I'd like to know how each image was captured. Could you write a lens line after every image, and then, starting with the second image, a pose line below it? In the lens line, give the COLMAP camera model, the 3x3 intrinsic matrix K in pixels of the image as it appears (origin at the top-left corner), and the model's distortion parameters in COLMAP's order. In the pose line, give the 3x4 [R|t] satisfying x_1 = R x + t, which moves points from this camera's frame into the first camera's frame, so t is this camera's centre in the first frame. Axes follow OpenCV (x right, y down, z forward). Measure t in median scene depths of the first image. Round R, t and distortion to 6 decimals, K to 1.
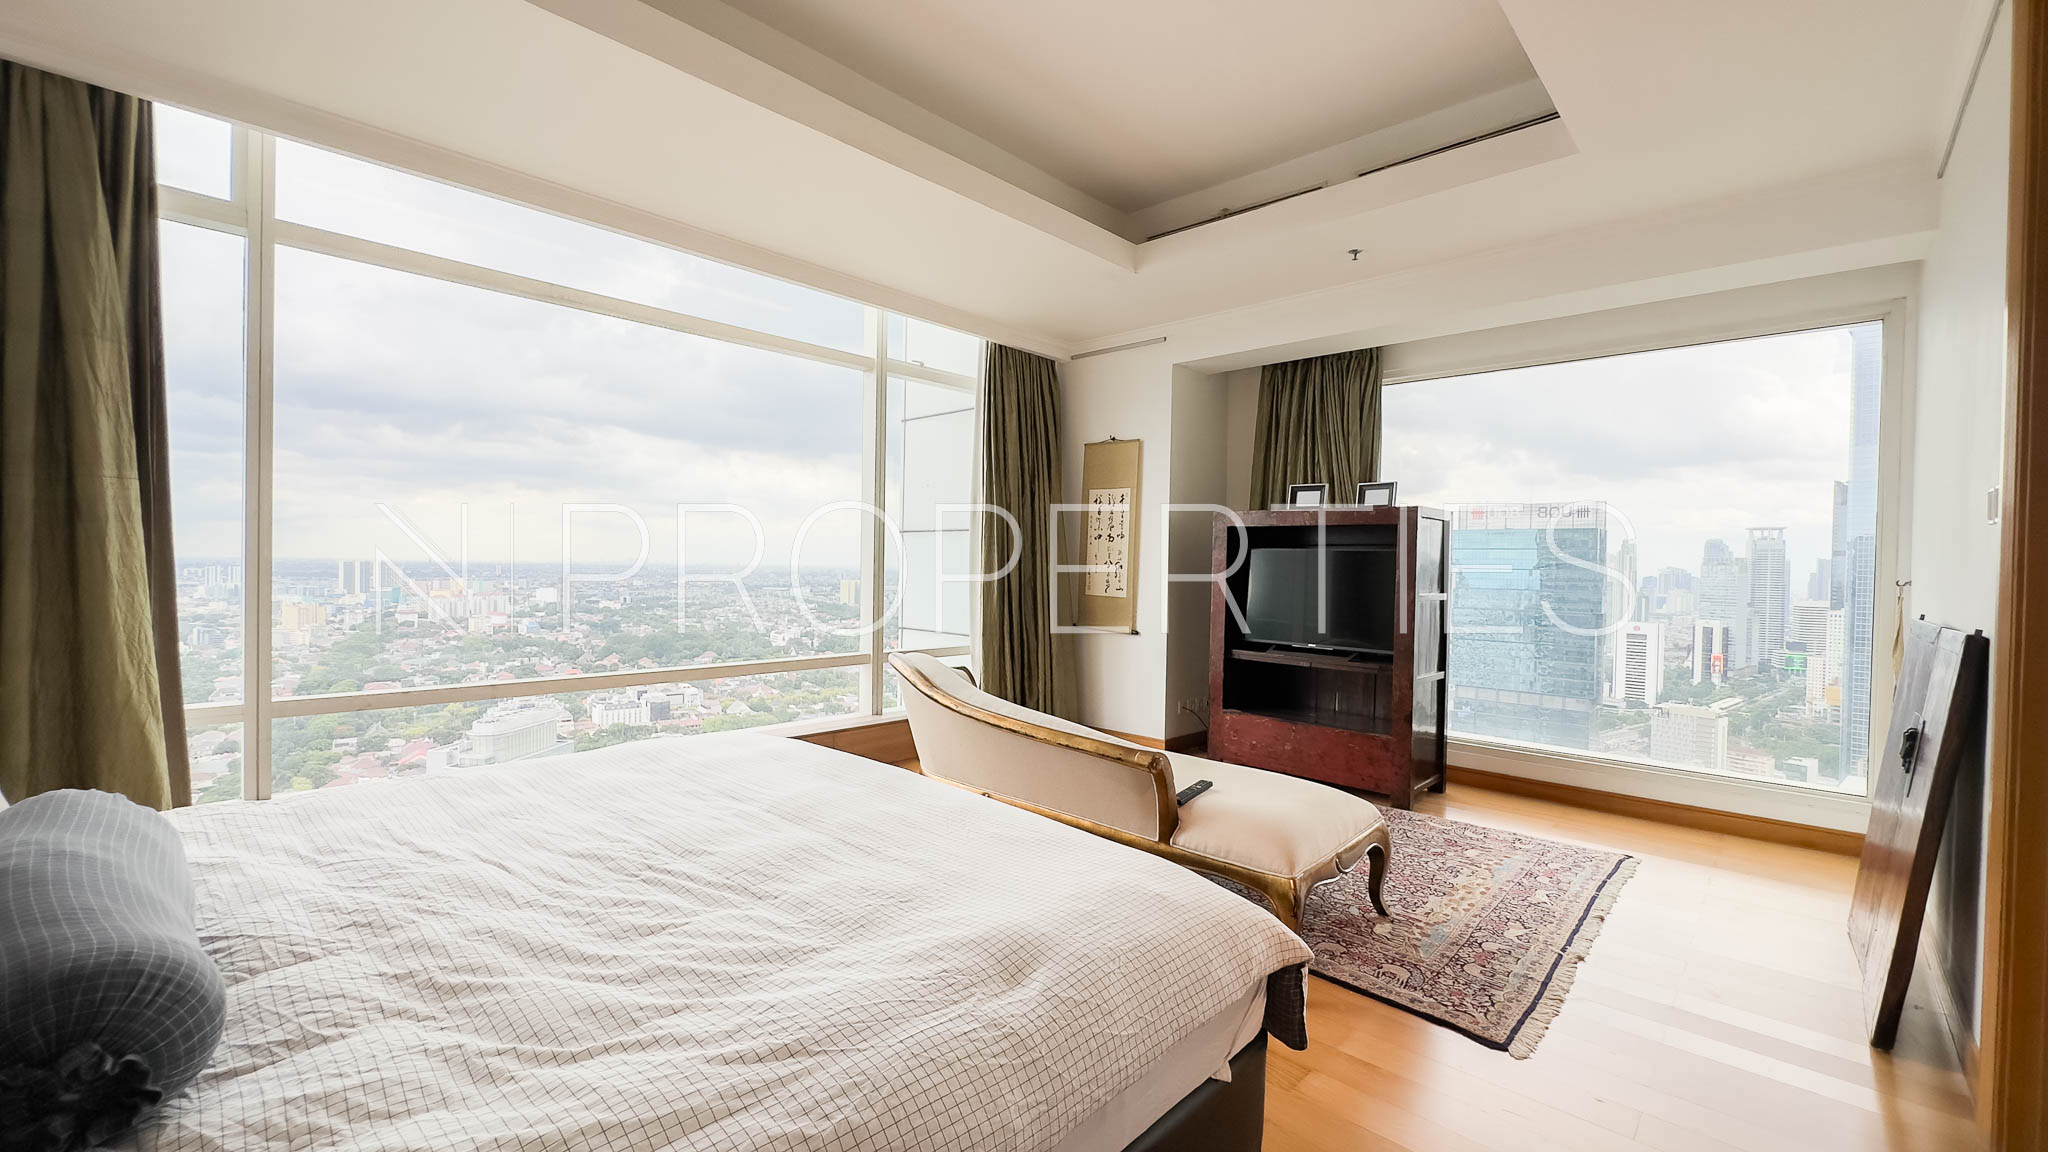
lens RADIAL K [[831.9, 0, 1023.1], [0, 831.9, 572.9], [0, 0, 1]] dist [-0.003885, 0.000645]
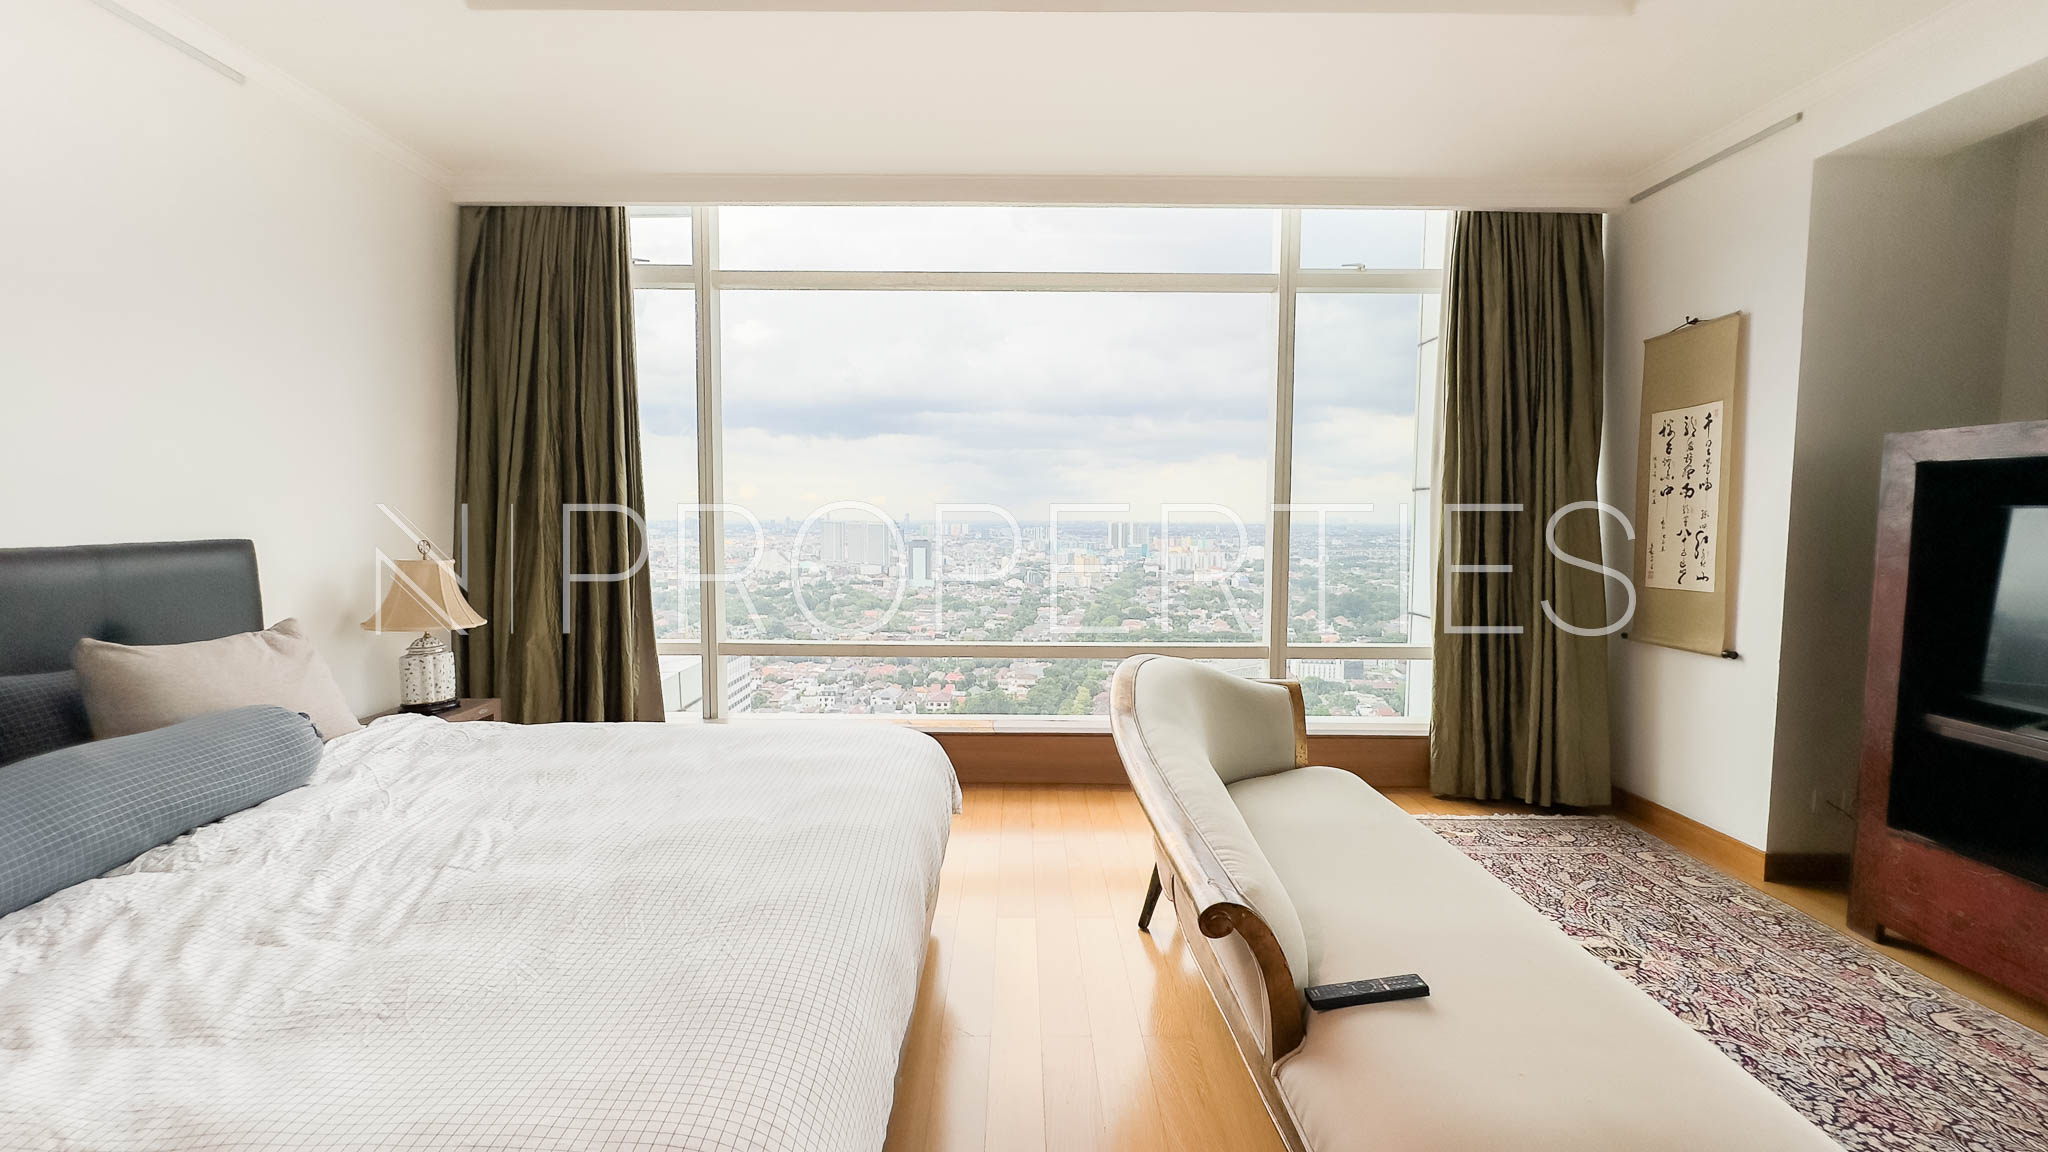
lens RADIAL K [[831.9, 0, 1005.1], [0, 831.9, 571.6], [0, 0, 1]] dist [-0.003885, 0.000645]
pose [[0.685858, 0.035741, -0.726857, 0.210693], [-0.001797, 0.998873, 0.047420, -0.012284], [0.727733, -0.031217, 0.685149, 0.246020]]
